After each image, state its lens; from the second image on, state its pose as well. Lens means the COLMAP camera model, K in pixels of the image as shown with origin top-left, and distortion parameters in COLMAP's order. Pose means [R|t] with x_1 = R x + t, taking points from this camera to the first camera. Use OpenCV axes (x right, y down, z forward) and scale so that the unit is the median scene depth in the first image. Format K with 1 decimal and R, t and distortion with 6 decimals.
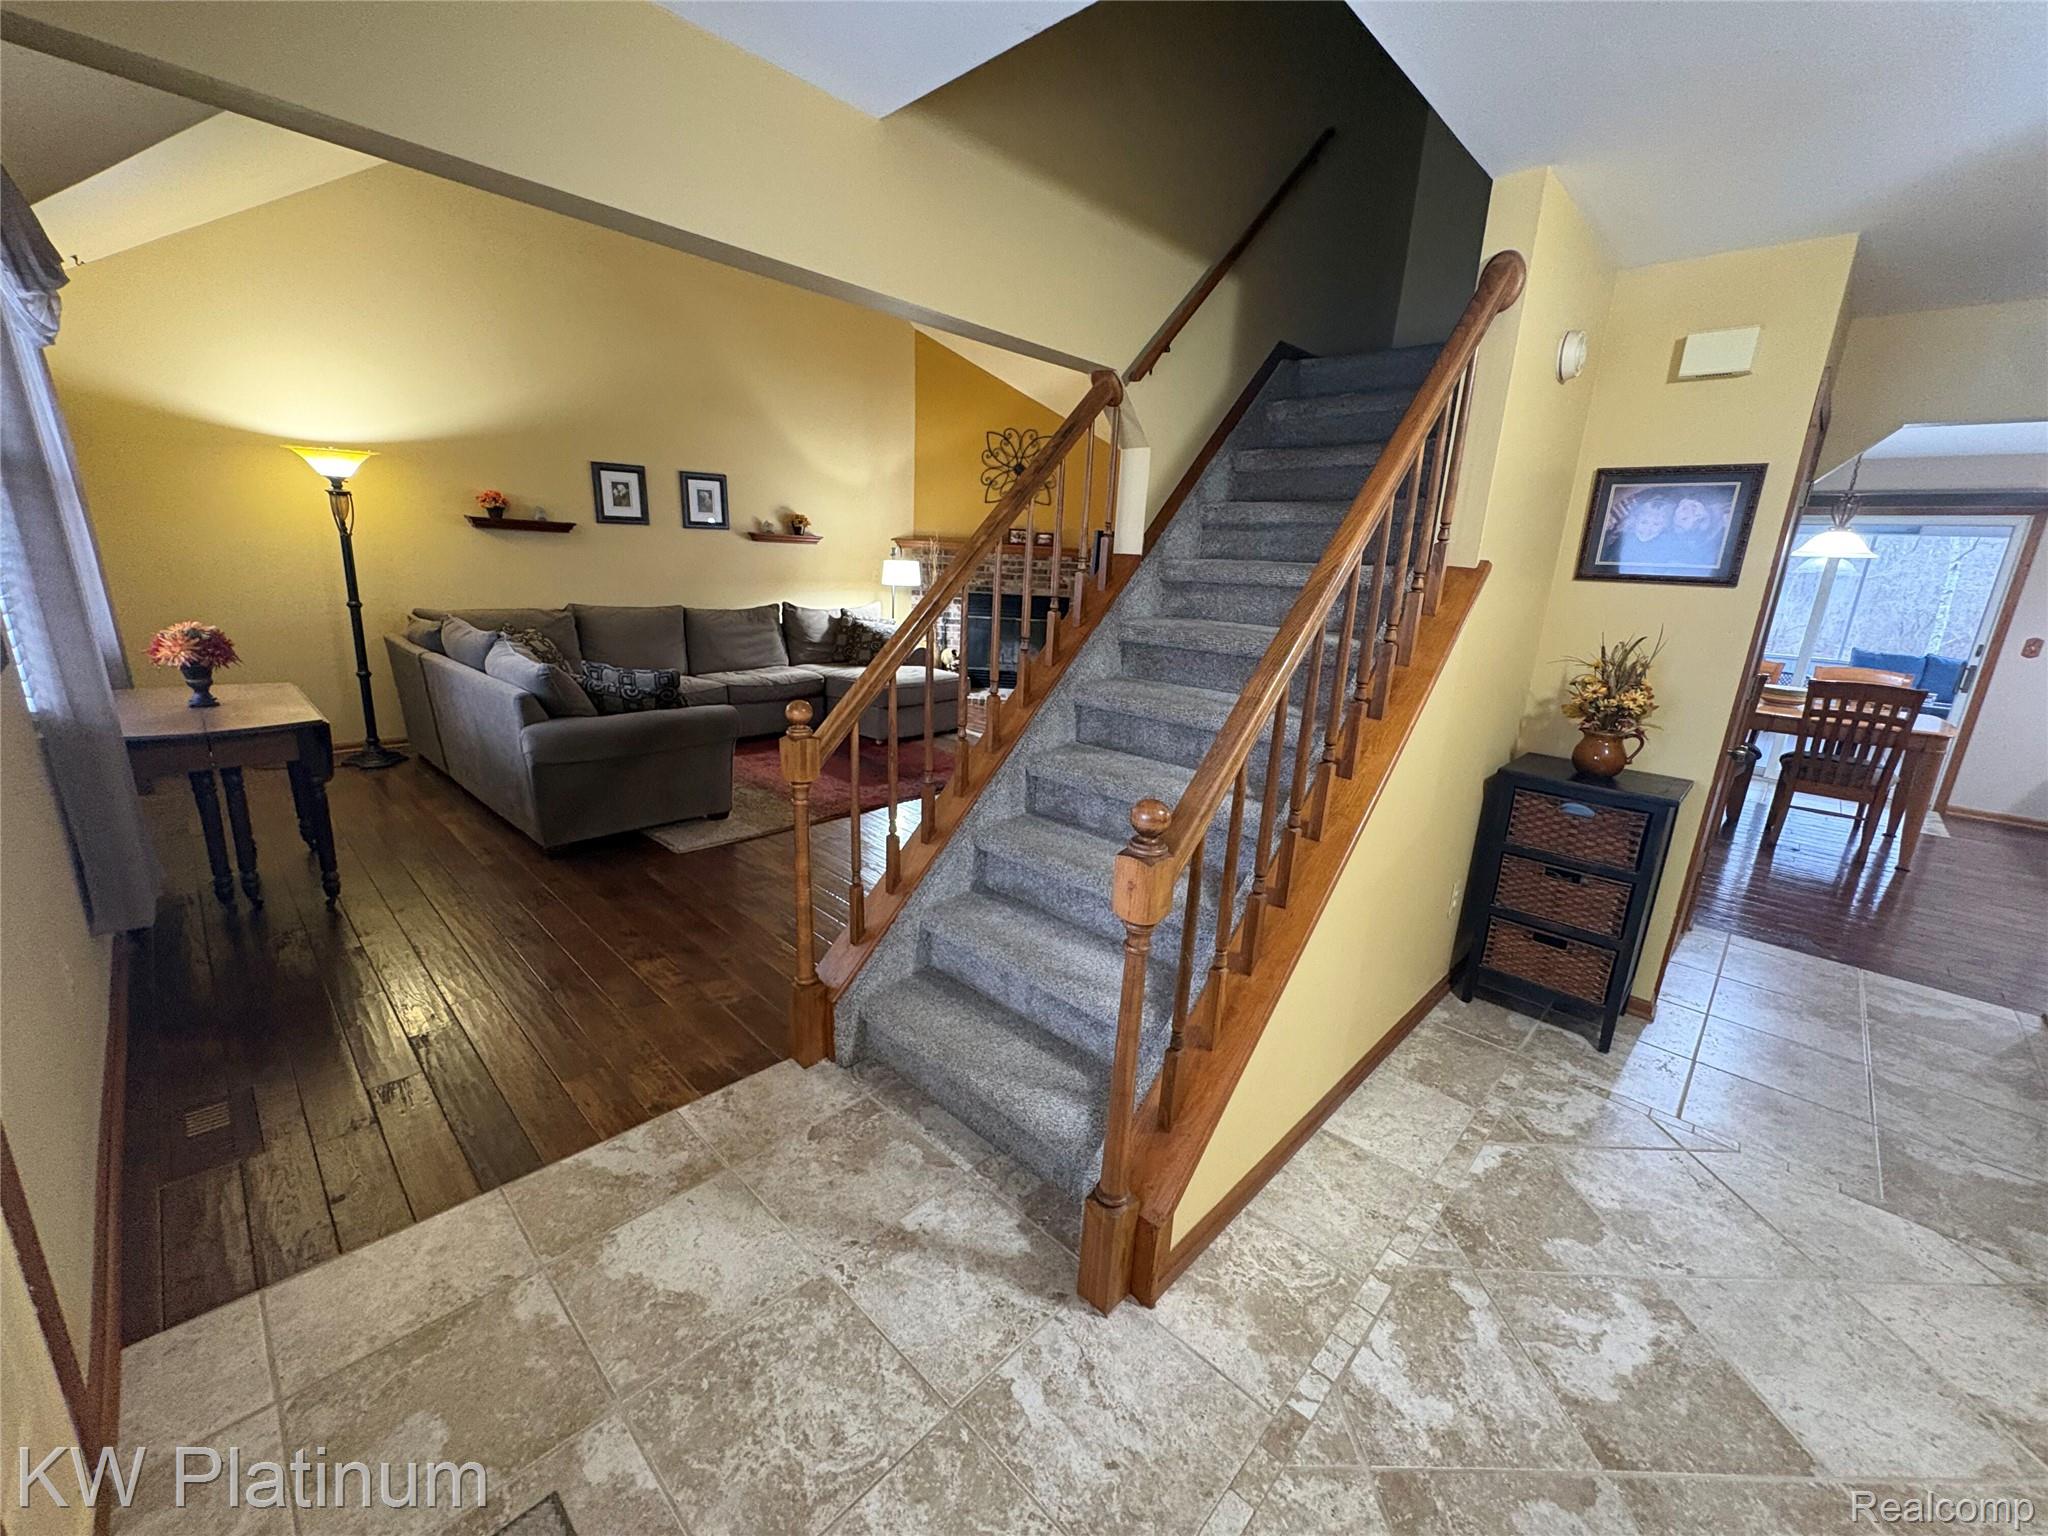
lens RADIAL K [[814.8, 0, 1024.0], [0, 814.8, 768.0], [0, 0, 1]] dist [-0.000372, 0.000036]
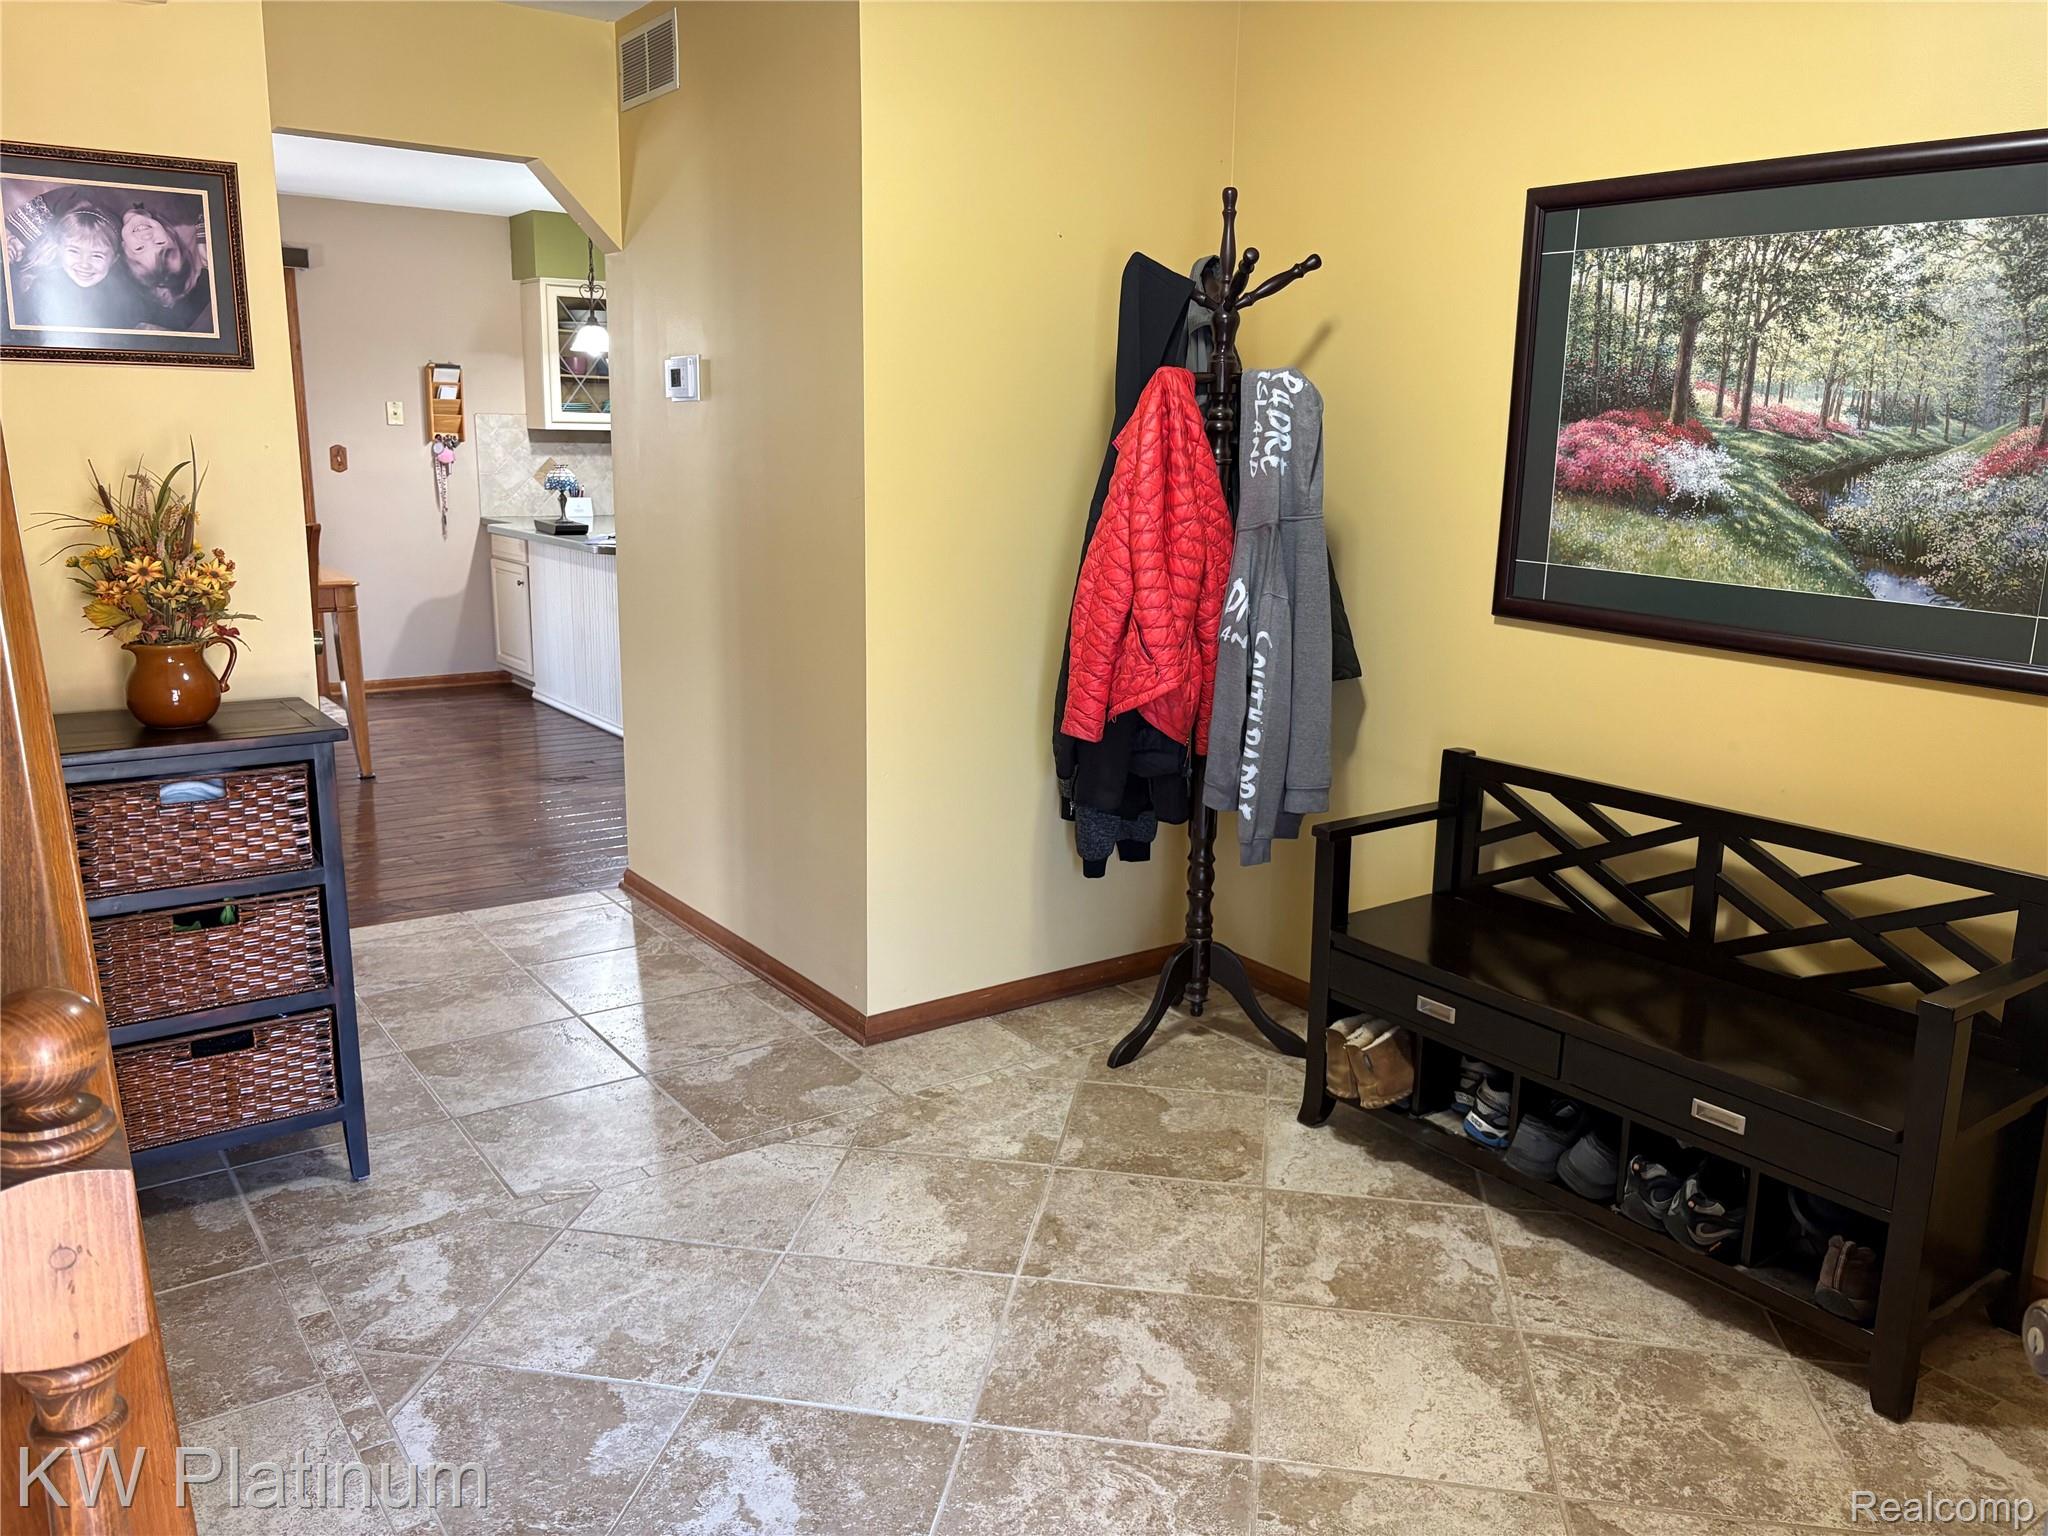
lens RADIAL K [[1572.9, 0, 1024.0], [0, 1572.9, 768.0], [0, 0, 1]] dist [0.069989, -0.001530]
pose [[0.189138, -0.250472, 0.949469, -0.249275], [0.235260, 0.950319, 0.203831, -0.059861], [-0.953352, 0.184820, 0.238667, 0.278227]]
